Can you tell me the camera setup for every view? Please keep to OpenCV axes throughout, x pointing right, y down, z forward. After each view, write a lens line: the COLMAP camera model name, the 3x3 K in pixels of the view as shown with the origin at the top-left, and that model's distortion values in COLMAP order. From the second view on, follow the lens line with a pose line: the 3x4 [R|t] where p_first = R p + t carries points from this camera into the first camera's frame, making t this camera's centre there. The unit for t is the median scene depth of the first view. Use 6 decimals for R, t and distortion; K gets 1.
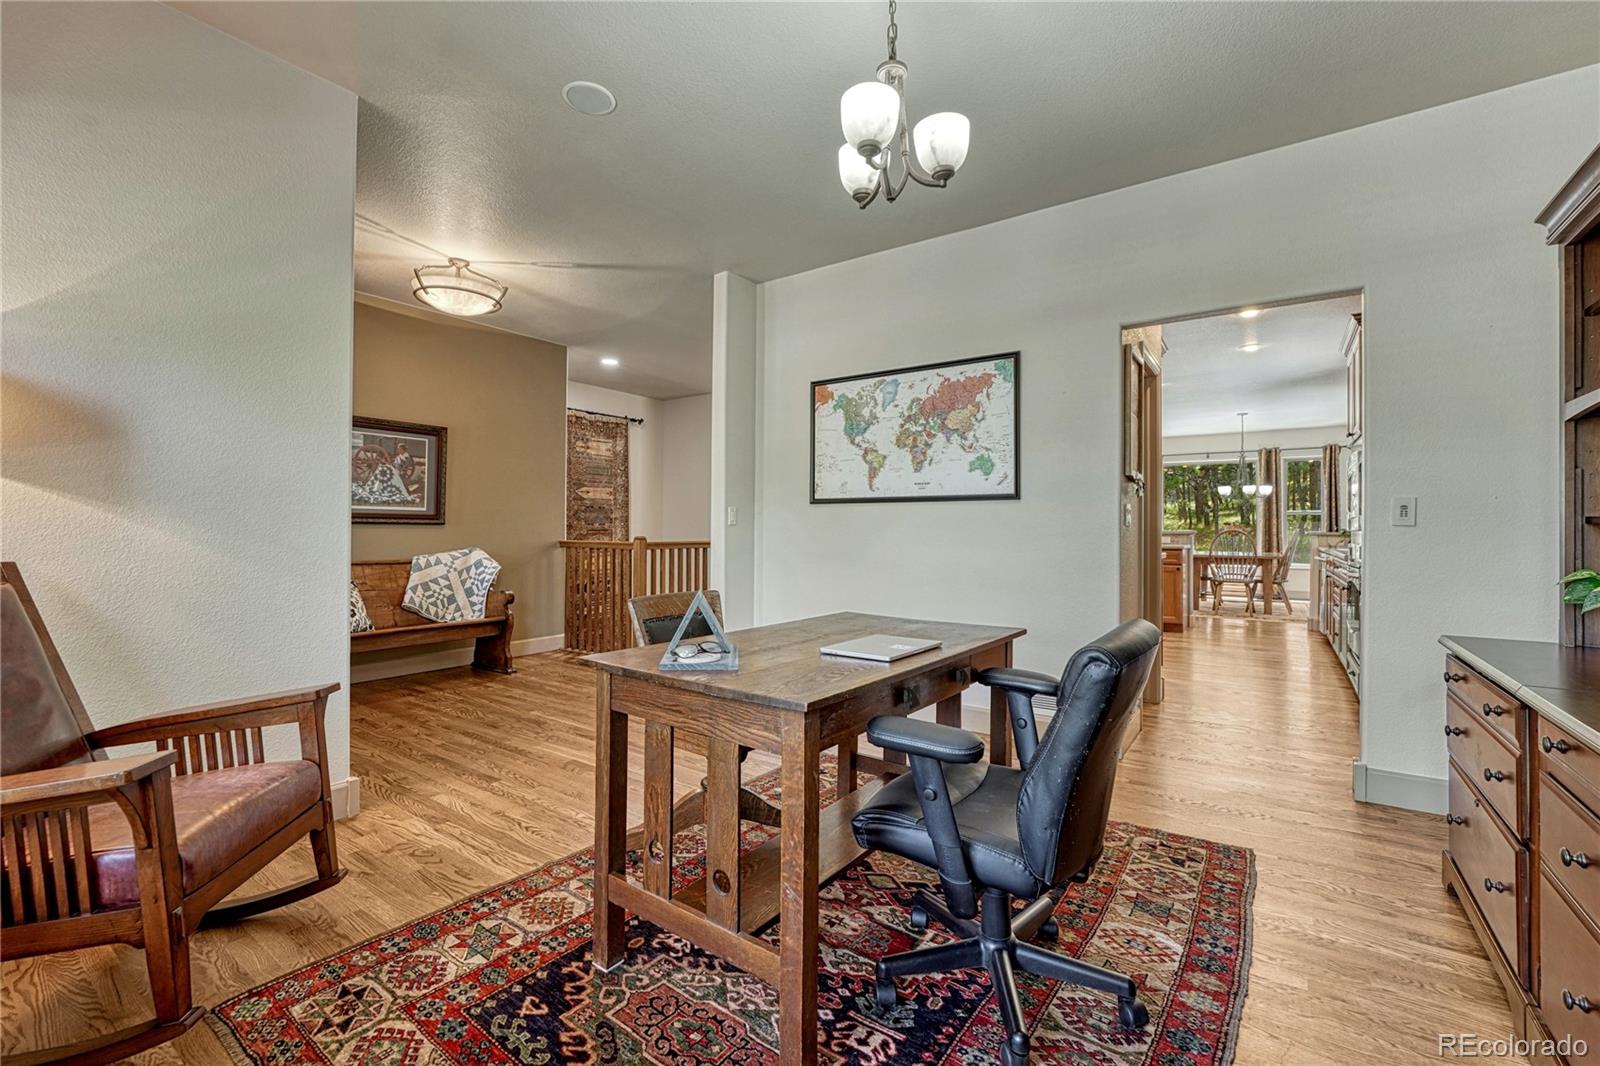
lens RADIAL K [[676.2, 0, 801.6], [0, 676.2, 520.9], [0, 0, 1]] dist [-0.015140, 0.000146]
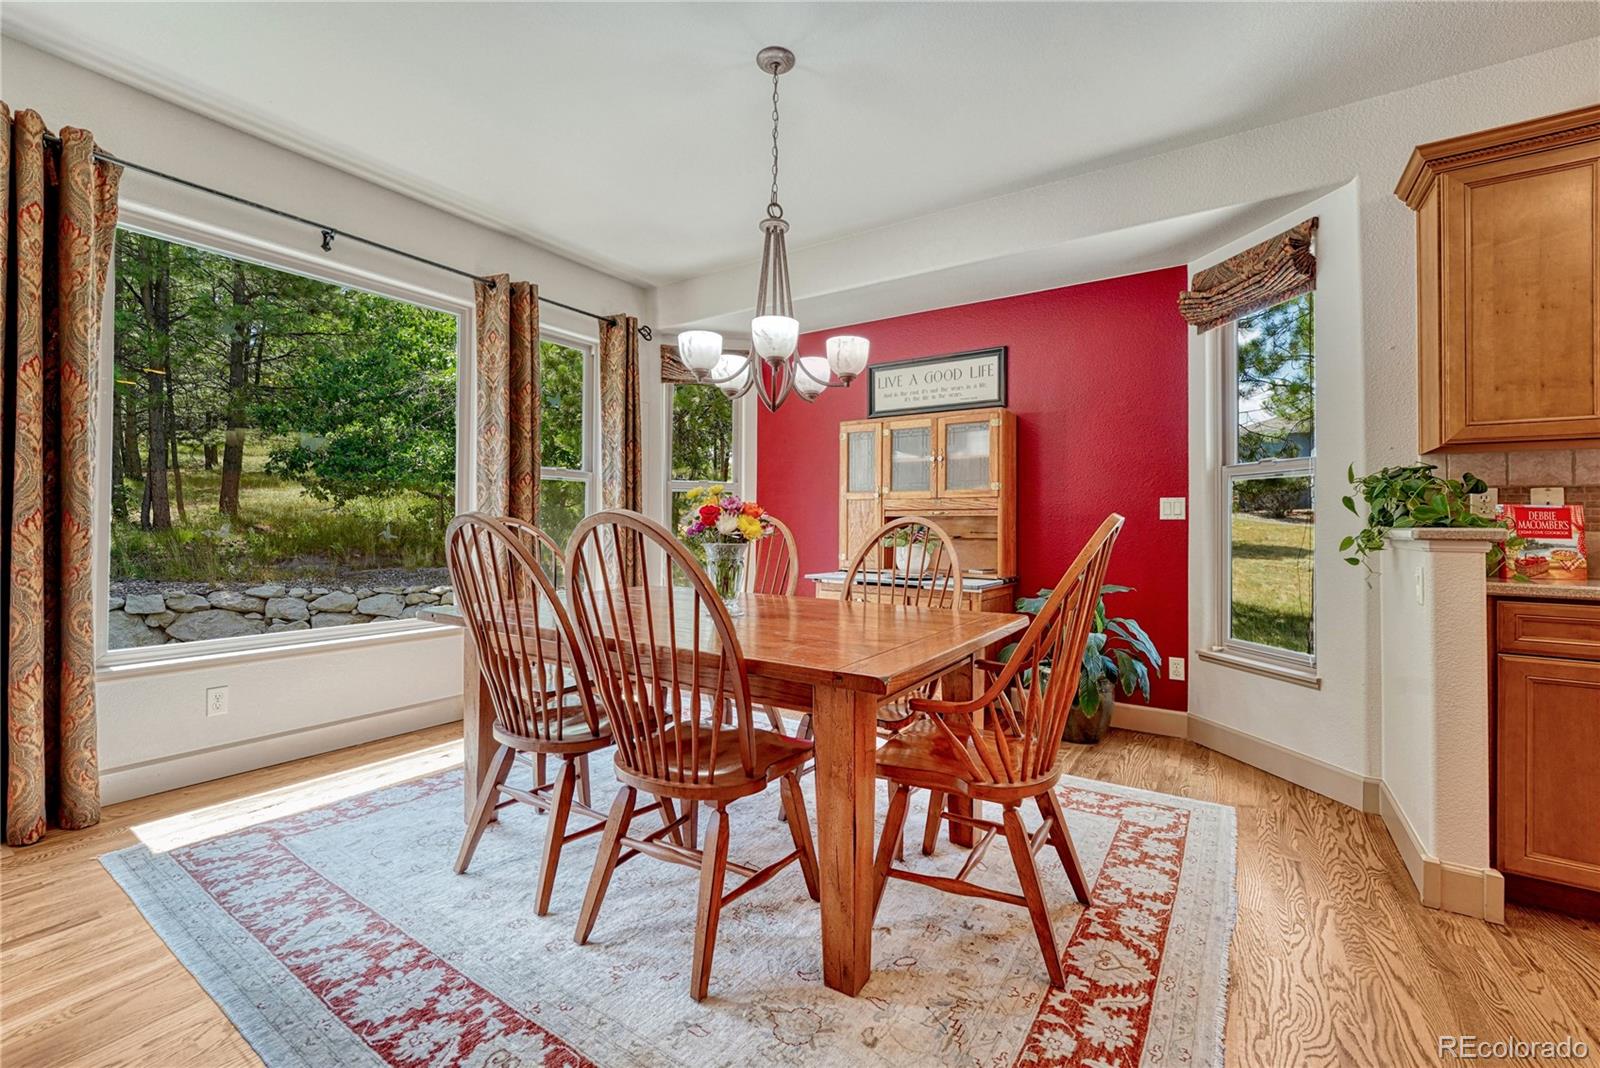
lens RADIAL K [[662.4, 0, 802.1], [0, 662.4, 521.1], [0, 0, 1]] dist [-0.007435, 0.000290]
pose [[-0.029185, 0.000005, 0.999574, 0.786718], [-0.018547, 0.999828, -0.000547, 0.028843], [-0.999402, -0.018555, -0.029180, 1.915047]]
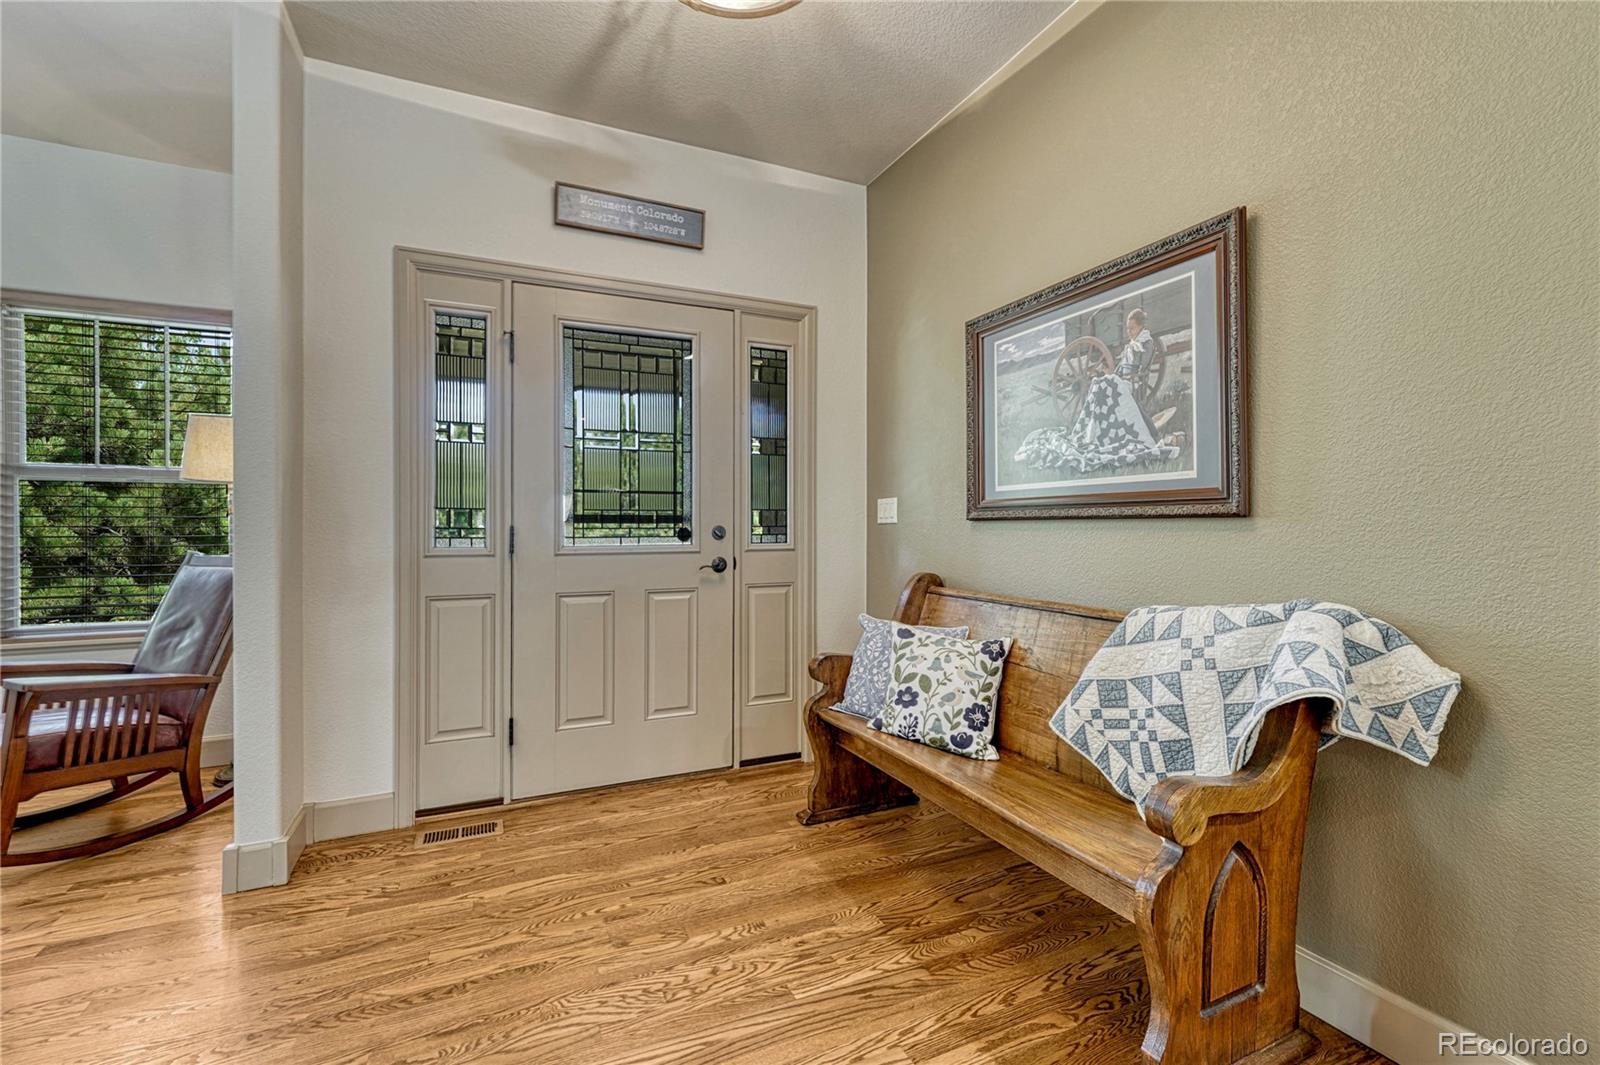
lens RADIAL K [[692.7, 0, 799.1], [0, 692.7, 529.9], [0, 0, 1]] dist [-0.008894, -0.000070]
pose [[-0.500898, -0.003391, -0.865500, -0.156624], [0.011173, 0.999884, -0.010384, 0.013154], [0.865434, -0.014872, -0.500801, 1.036150]]
